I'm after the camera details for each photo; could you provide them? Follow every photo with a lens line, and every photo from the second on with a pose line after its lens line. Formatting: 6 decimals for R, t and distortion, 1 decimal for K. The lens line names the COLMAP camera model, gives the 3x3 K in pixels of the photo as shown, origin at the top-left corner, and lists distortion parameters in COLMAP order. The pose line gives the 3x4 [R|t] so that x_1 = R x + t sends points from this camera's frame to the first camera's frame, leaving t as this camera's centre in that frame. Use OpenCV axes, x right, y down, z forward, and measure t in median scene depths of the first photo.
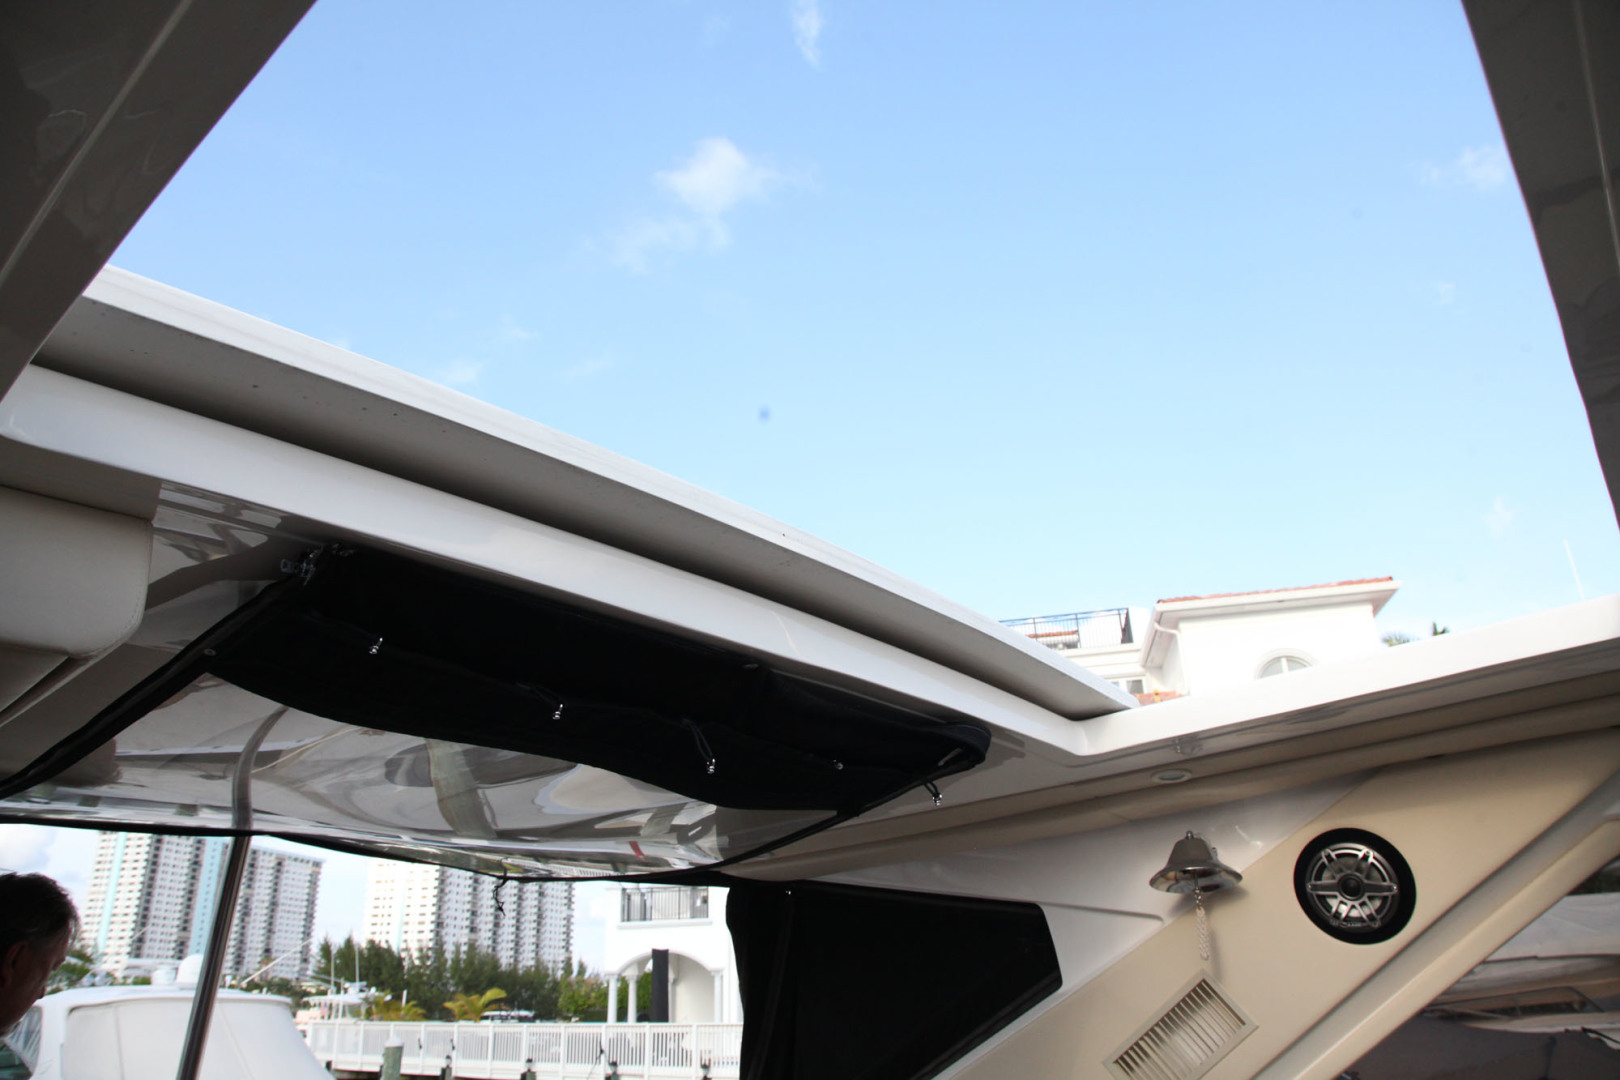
lens RADIAL K [[1079.1, 0, 803.7], [0, 1079.1, 554.8], [0, 0, 1]] dist [-0.122451, 0.052705]
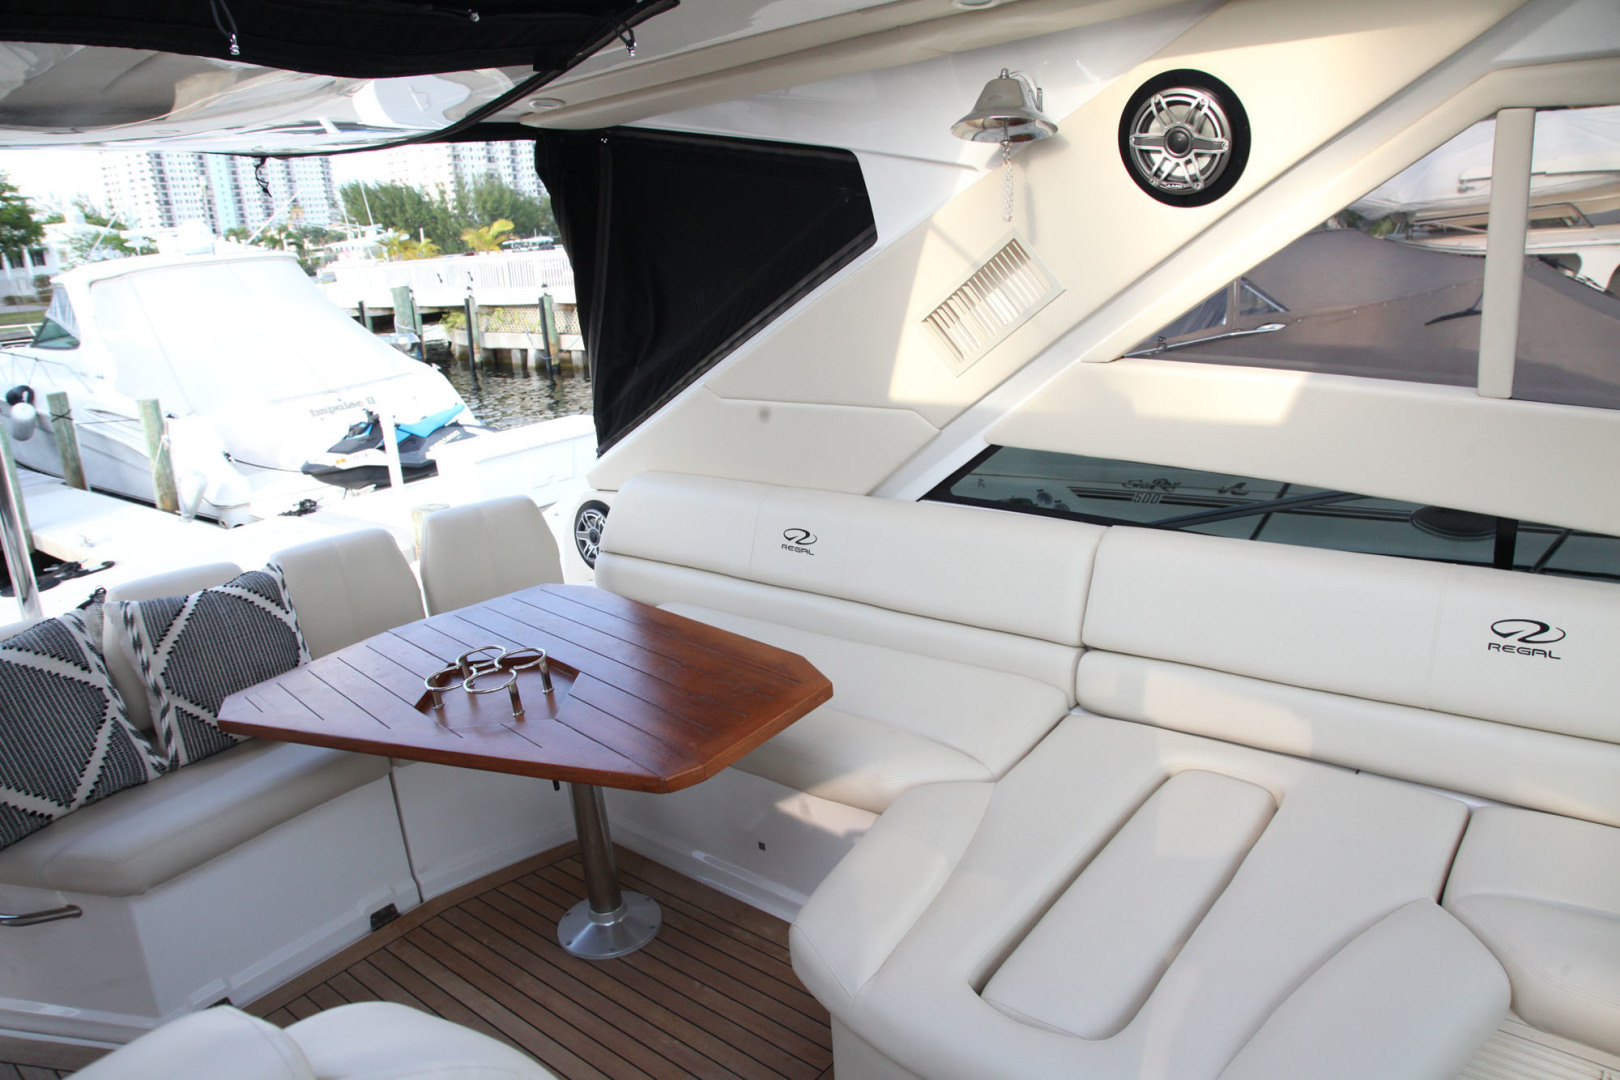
lens RADIAL K [[1079.1, 0, 820.0], [0, 1079.1, 556.0], [0, 0, 1]] dist [-0.122451, 0.052705]
pose [[0.999319, -0.033137, -0.016220, 0.019558], [0.035664, 0.755085, 0.654657, 0.000364], [-0.009446, -0.654789, 0.755752, 0.010839]]
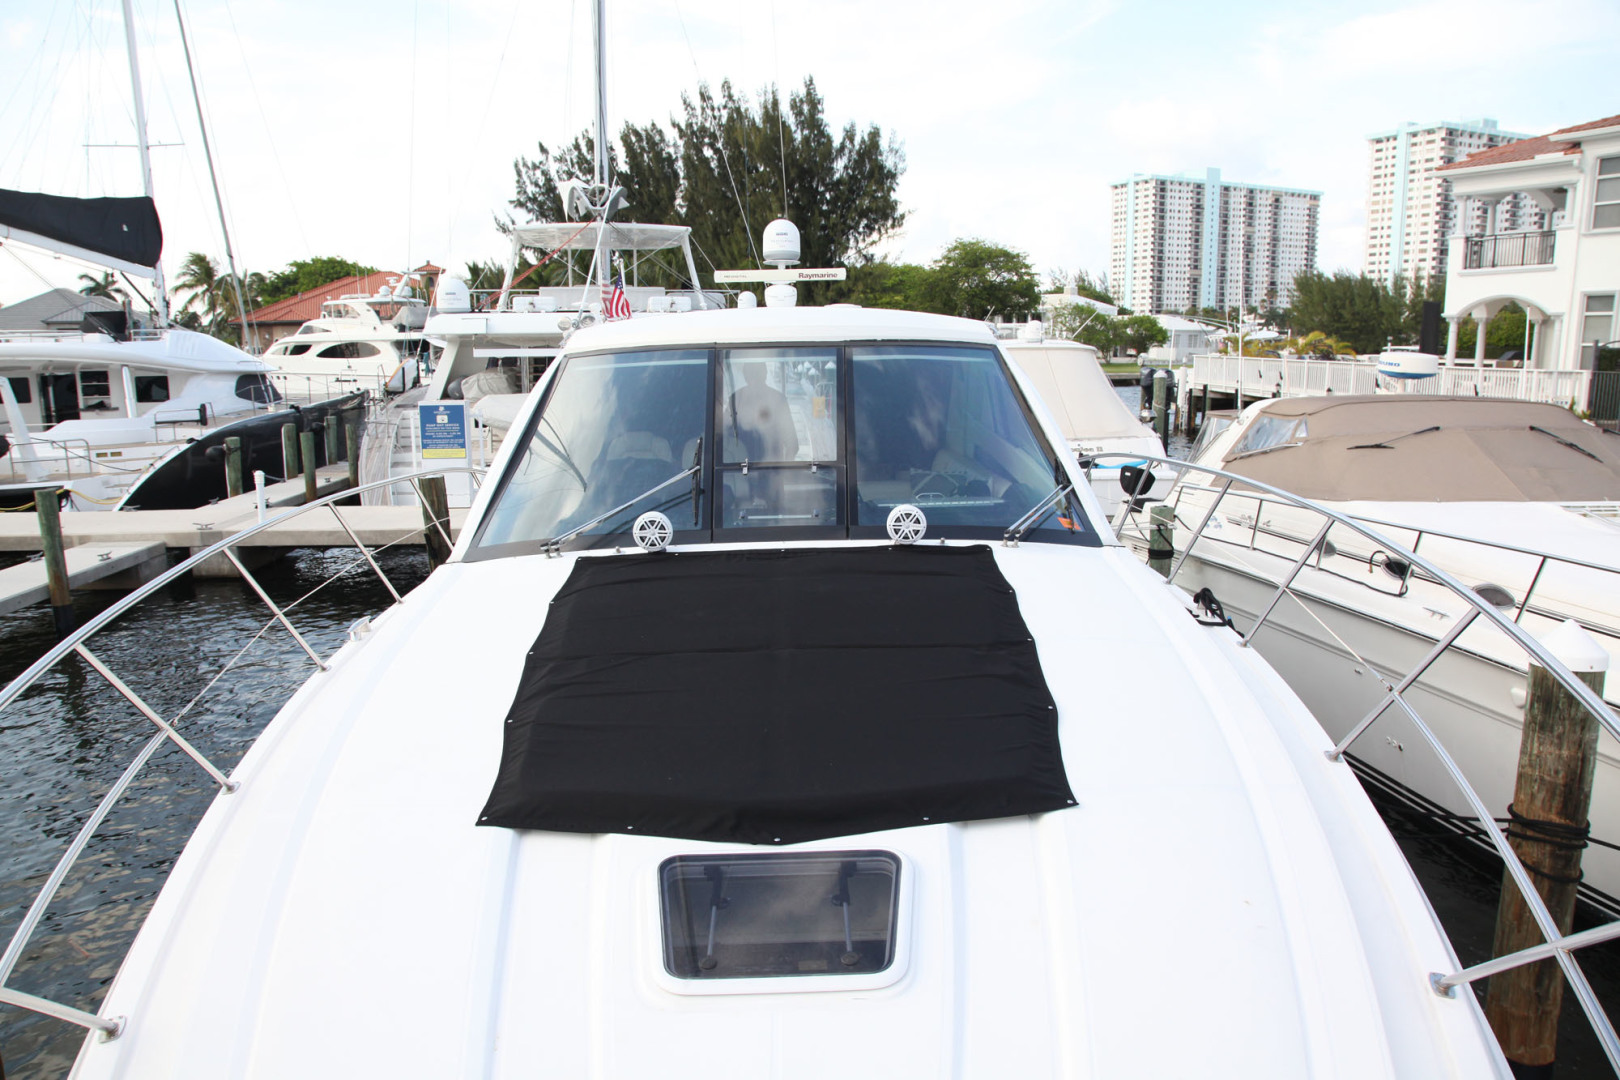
lens RADIAL K [[1079.1, 0, 807.9], [0, 1079.1, 551.6], [0, 0, 1]] dist [-0.122451, 0.052705]
pose [[0.648552, 0.165142, -0.743040, 0.243825], [0.296172, 0.844504, 0.446202, -0.076251], [0.701186, -0.509453, 0.498794, -0.126700]]
